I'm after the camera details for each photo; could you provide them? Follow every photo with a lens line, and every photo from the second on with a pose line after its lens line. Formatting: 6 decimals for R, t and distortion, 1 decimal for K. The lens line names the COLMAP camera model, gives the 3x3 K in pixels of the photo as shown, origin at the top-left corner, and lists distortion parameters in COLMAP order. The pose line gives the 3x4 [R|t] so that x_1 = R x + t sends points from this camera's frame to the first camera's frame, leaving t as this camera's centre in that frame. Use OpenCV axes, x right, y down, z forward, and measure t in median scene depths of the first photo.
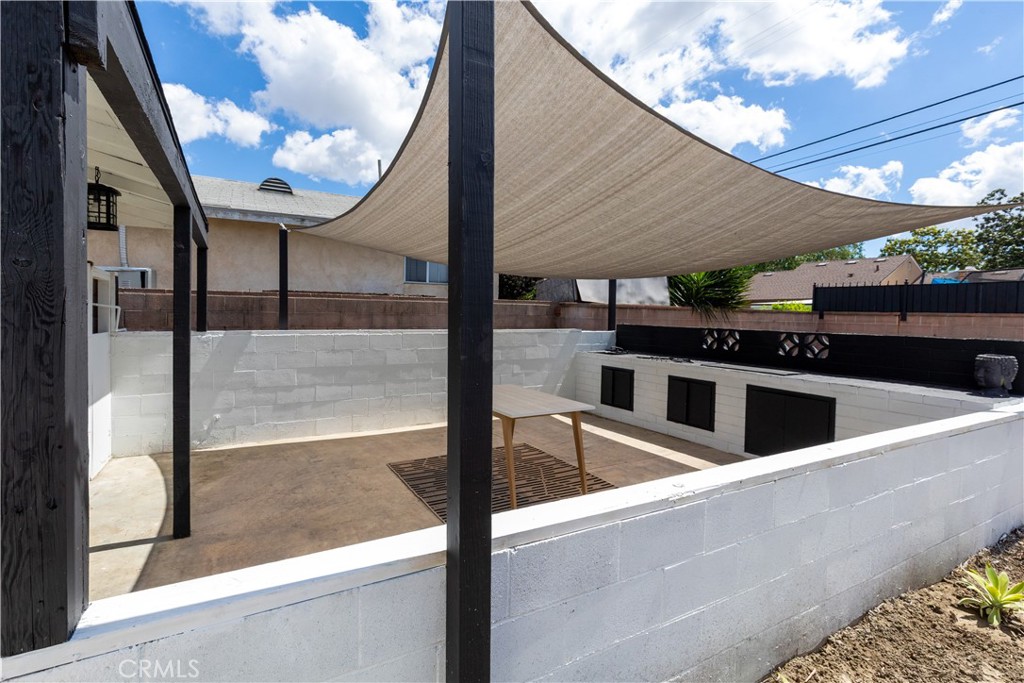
lens RADIAL K [[468.8, 0, 499.2], [0, 468.8, 322.6], [0, 0, 1]] dist [0.001594, 0.000017]
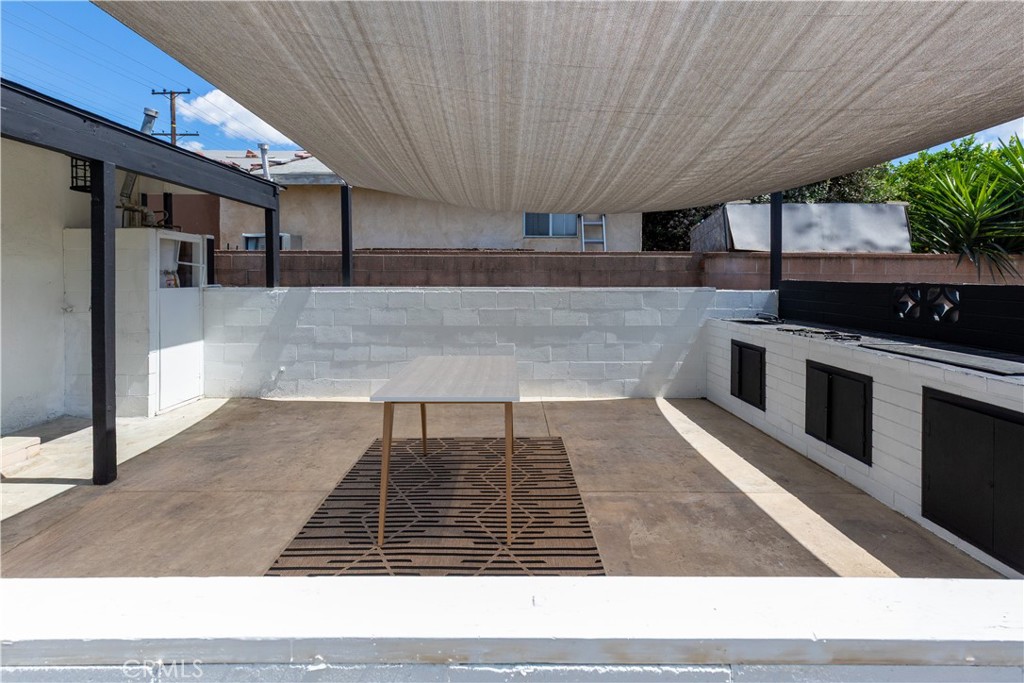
lens RADIAL K [[482.0, 0, 512.5], [0, 482.0, 277.2], [0, 0, 1]] dist [0.001673, 0.000245]
pose [[0.879913, -0.011344, -0.474999, 0.302042], [0.001591, 0.999780, -0.020930, 0.015832], [0.475132, 0.017660, 0.879737, 0.241261]]
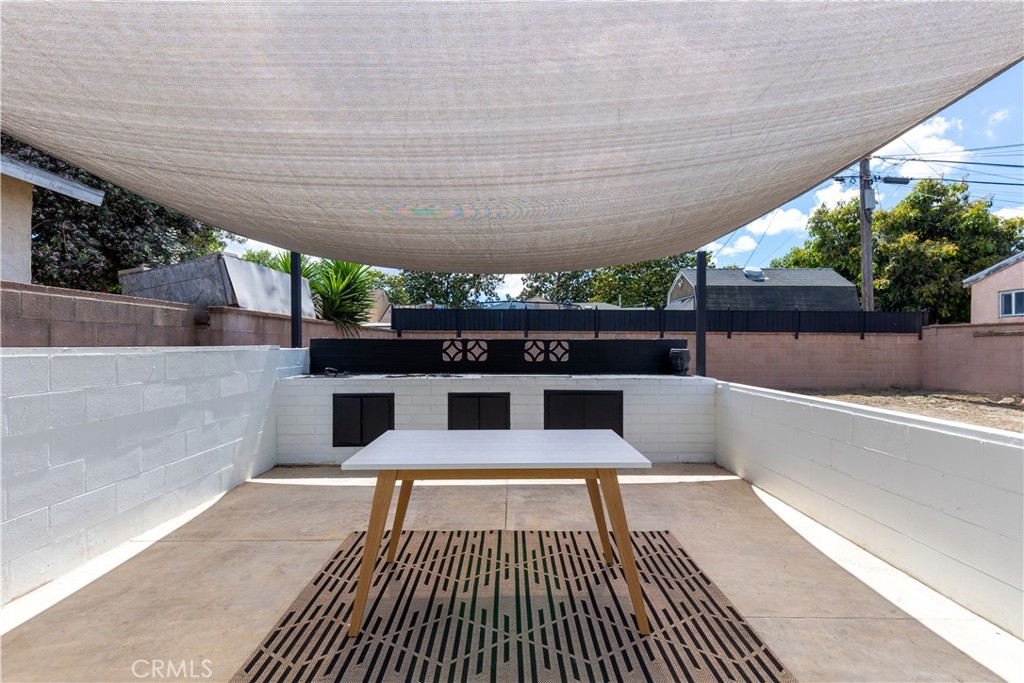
lens RADIAL K [[465.2, 0, 507.9], [0, 465.2, 346.3], [0, 0, 1]] dist [0.000775, 0.000007]
pose [[0.476374, -0.020114, 0.879013, -0.306814], [0.025580, 0.999632, 0.009011, 0.020923], [-0.878871, 0.018193, 0.476713, 0.466556]]
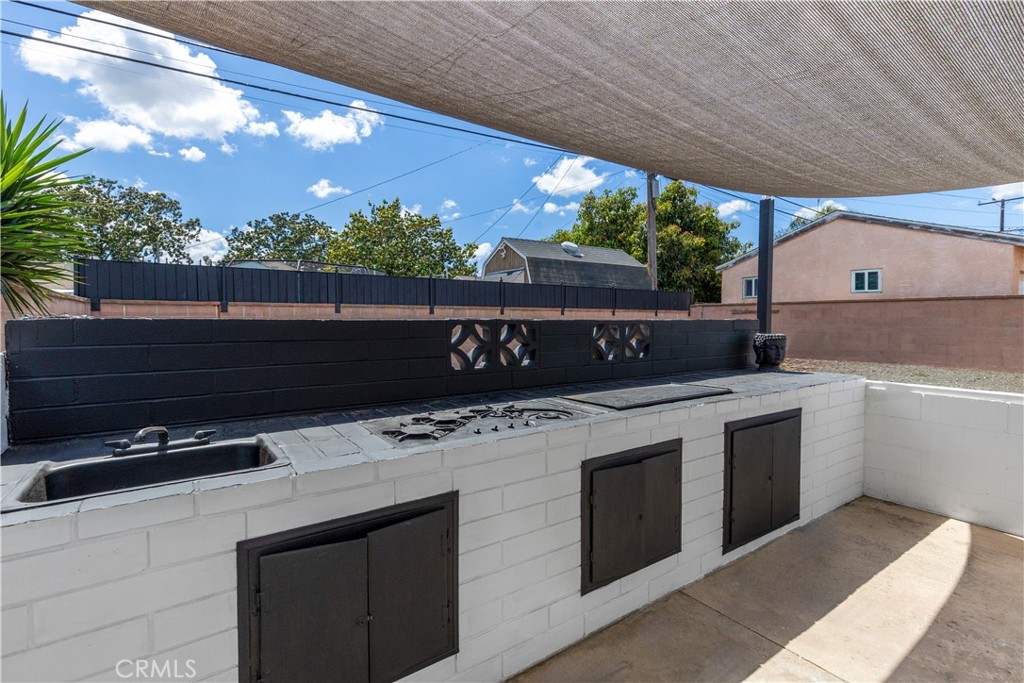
lens RADIAL K [[463.9, 0, 504.1], [0, 463.9, 340.3], [0, 0, 1]] dist [0.012931, -0.000612]
pose [[-0.101174, -0.062681, 0.992892, 0.041737], [0.021712, 0.997636, 0.065192, 0.003703], [-0.994632, 0.028153, -0.099574, 1.010864]]
